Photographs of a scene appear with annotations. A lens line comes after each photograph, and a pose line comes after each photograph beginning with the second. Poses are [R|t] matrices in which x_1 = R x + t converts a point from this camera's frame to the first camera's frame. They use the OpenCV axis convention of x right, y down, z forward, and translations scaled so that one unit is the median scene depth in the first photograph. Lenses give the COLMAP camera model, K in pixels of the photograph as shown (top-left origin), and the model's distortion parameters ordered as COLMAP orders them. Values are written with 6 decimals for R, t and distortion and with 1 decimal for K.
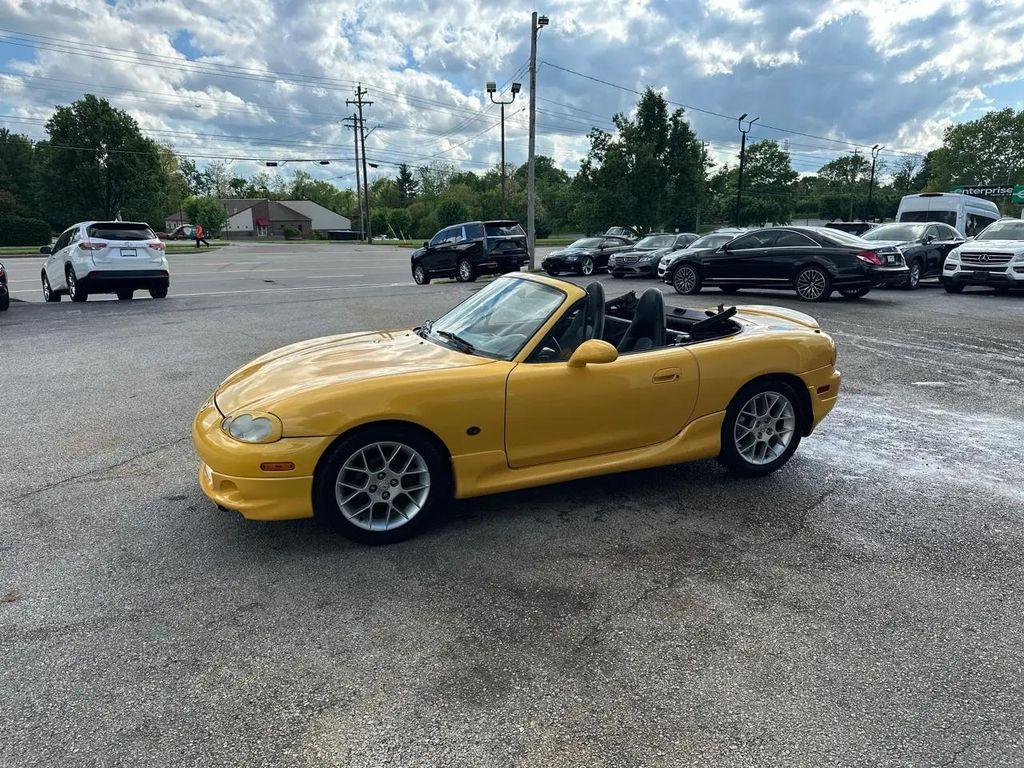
lens RADIAL K [[710.2, 0, 510.2], [0, 710.2, 398.1], [0, 0, 1]] dist [0.042648, -0.052823]
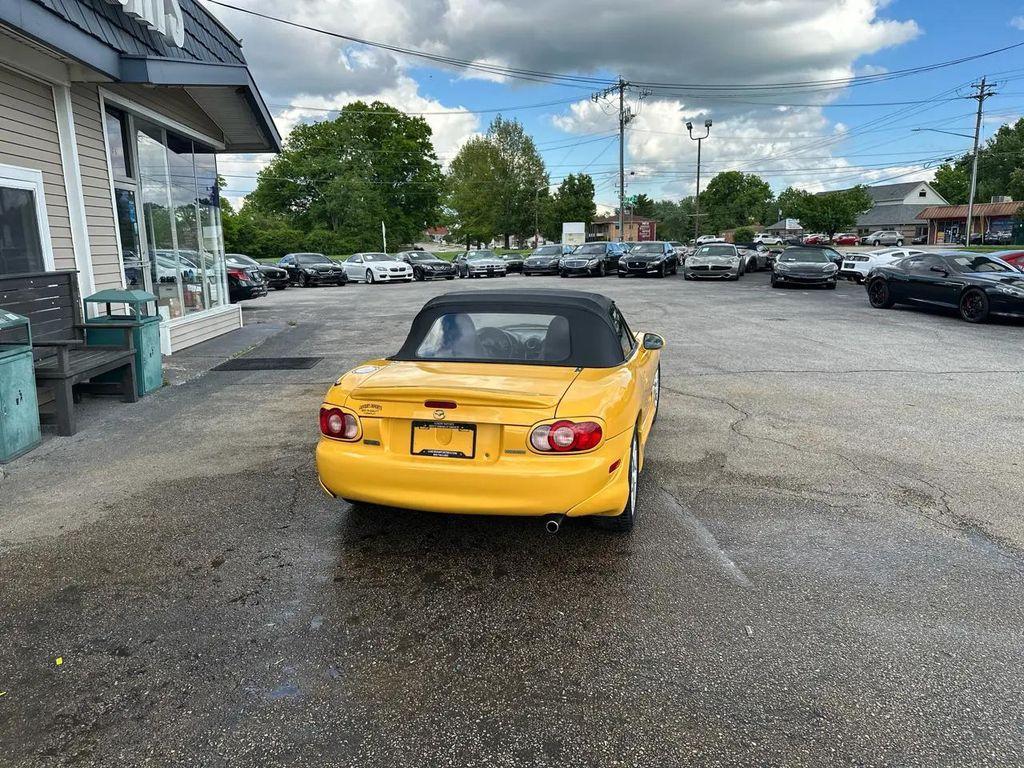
lens RADIAL K [[710.2, 0, 517.1], [0, 710.2, 389.0], [0, 0, 1]] dist [0.042648, -0.052823]
pose [[-0.600984, 0.169767, -0.781024, 0.750555], [-0.186657, 0.920349, 0.343680, -0.325058], [0.777160, 0.352330, -0.521427, 1.261290]]
